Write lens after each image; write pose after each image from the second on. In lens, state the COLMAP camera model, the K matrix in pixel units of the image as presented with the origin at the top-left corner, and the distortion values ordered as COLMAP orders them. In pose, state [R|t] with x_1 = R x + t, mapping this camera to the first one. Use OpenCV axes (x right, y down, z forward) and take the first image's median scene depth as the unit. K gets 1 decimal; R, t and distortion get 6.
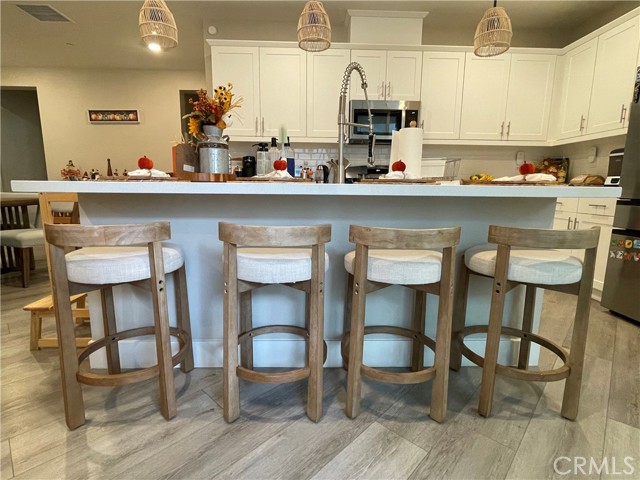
lens RADIAL K [[322.6, 0, 319.5], [0, 322.6, 238.0], [0, 0, 1]] dist [0.003001, -0.000032]
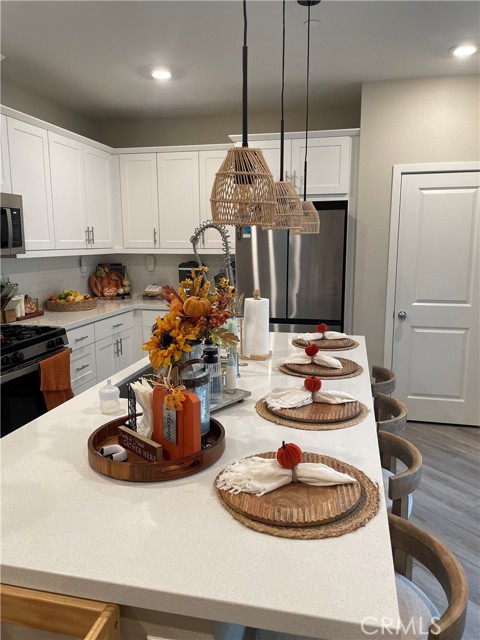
lens RADIAL K [[486.8, 0, 240.8], [0, 486.8, 316.3], [0, 0, 1]] dist [0.060886, -0.020043]
pose [[0.250432, -0.162020, 0.954481, -0.558131], [0.155877, 0.979782, 0.125417, -0.245533], [-0.955503, 0.117373, 0.270624, 0.348045]]
